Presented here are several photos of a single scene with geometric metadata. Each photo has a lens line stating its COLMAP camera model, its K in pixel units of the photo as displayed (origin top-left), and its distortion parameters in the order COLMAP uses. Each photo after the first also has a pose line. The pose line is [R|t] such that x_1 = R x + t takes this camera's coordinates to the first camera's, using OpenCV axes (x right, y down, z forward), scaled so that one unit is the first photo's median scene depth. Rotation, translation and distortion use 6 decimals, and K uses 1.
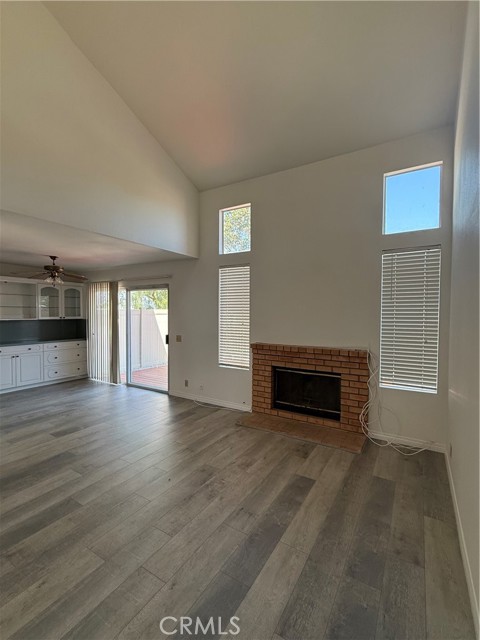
lens RADIAL K [[292.0, 0, 241.0], [0, 292.0, 320.9], [0, 0, 1]] dist [-0.002290, -0.000893]
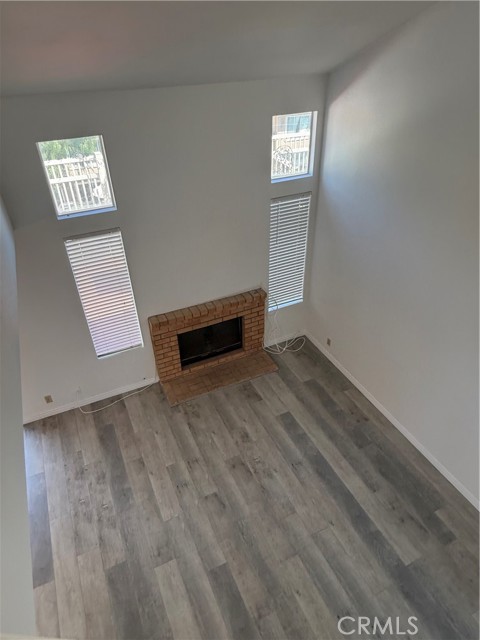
lens RADIAL K [[415.1, 0, 241.4], [0, 415.1, 319.9], [0, 0, 1]] dist [-0.009139, 0.001937]
pose [[0.546754, -0.501180, 0.670730, -0.802627], [0.042262, 0.816567, 0.575701, -0.789047], [-0.836226, -0.286420, 0.467643, 0.317977]]
